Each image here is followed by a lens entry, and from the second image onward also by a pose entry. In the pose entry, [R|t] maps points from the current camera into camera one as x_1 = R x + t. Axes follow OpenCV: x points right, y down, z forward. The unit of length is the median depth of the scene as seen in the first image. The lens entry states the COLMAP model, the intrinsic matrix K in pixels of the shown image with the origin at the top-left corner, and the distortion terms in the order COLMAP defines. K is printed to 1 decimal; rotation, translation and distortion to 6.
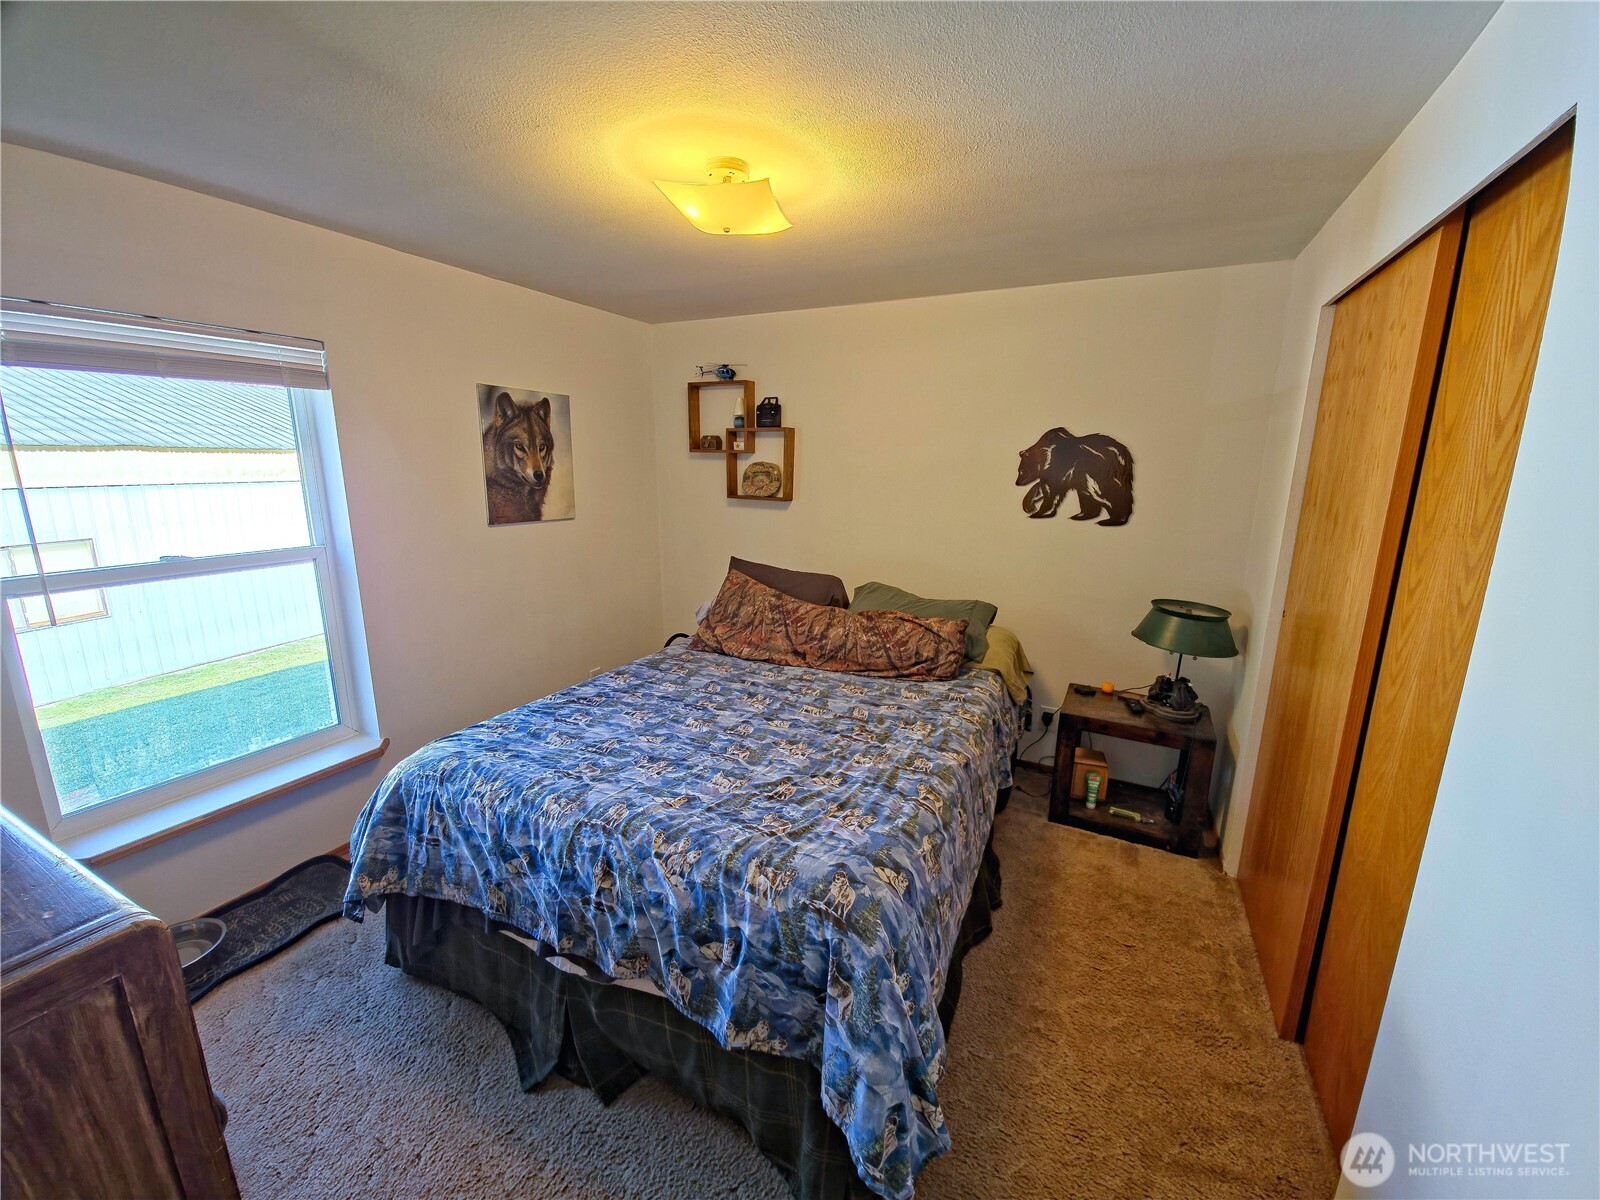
lens RADIAL K [[641.7, 0, 802.8], [0, 641.7, 595.6], [0, 0, 1]] dist [0.014255, -0.008273]
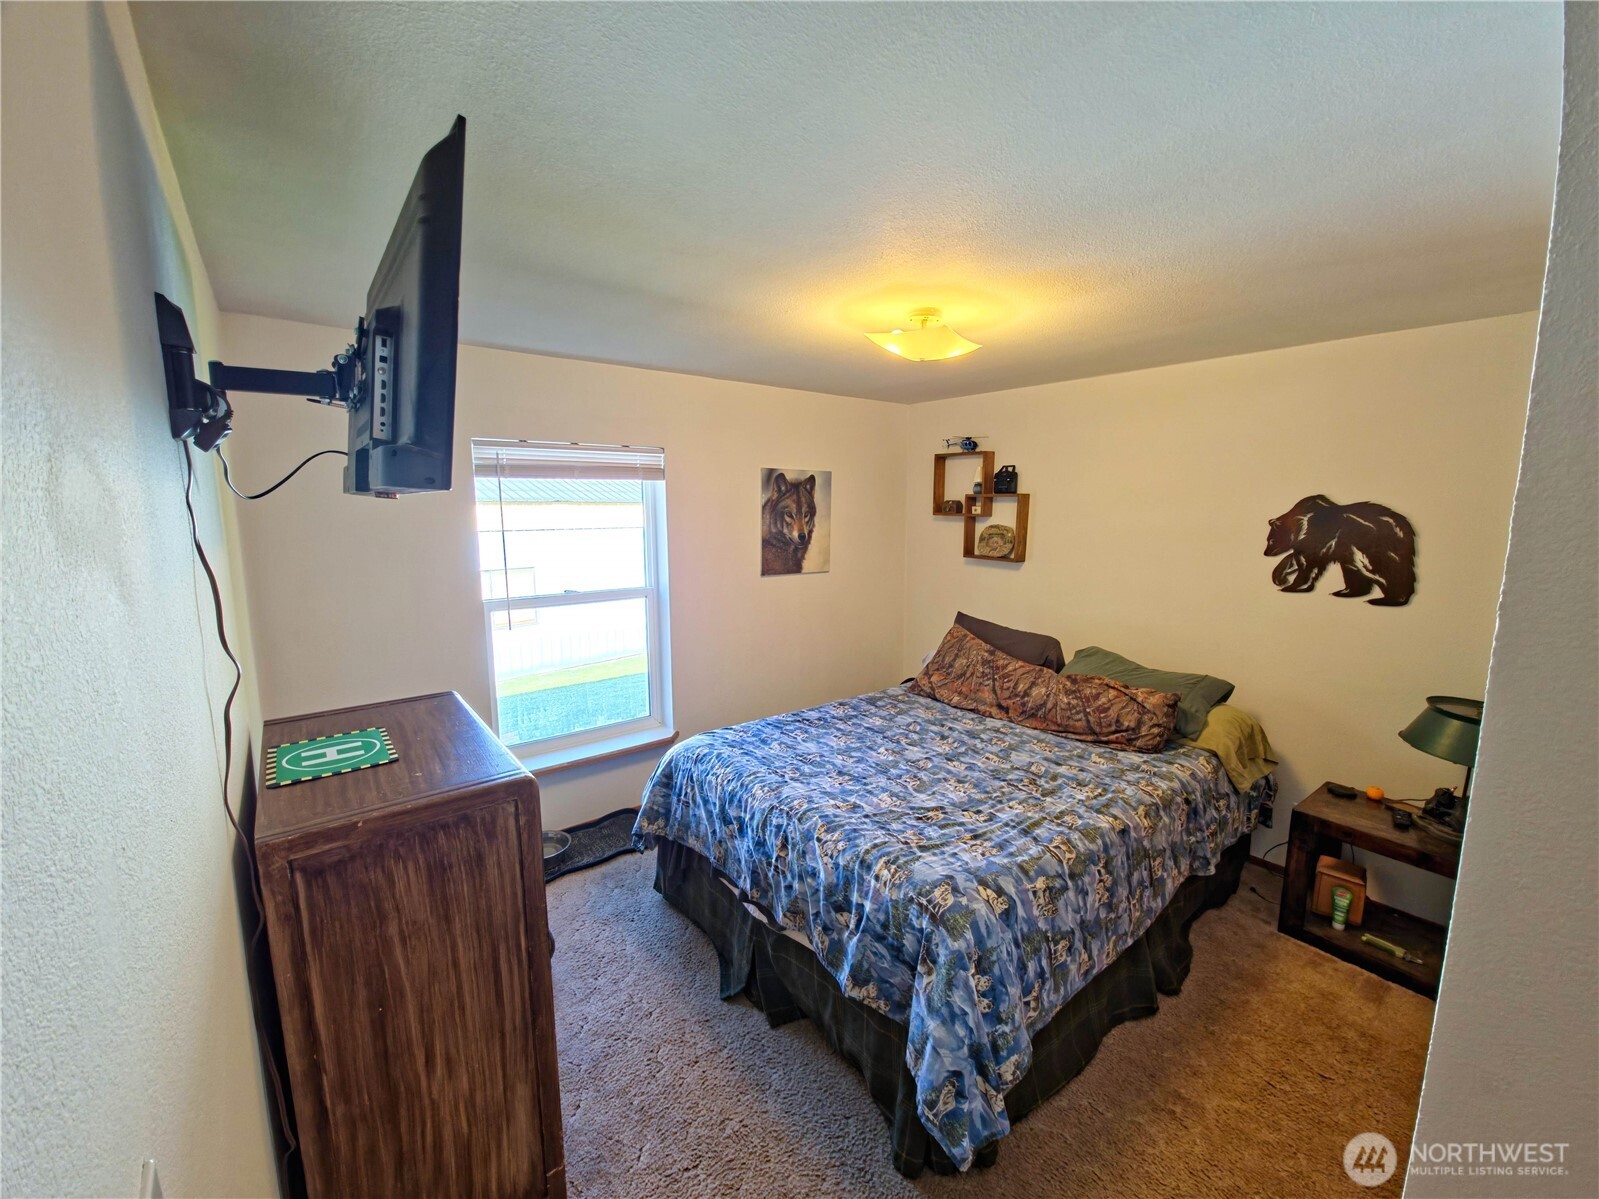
lens RADIAL K [[641.3, 0, 802.3], [0, 641.3, 595.1], [0, 0, 1]] dist [0.014255, -0.008273]
pose [[0.904733, 0.052745, -0.422700, 0.168035], [-0.083089, 0.995096, -0.053674, -0.013232], [0.417796, 0.083682, 0.904679, -0.151100]]
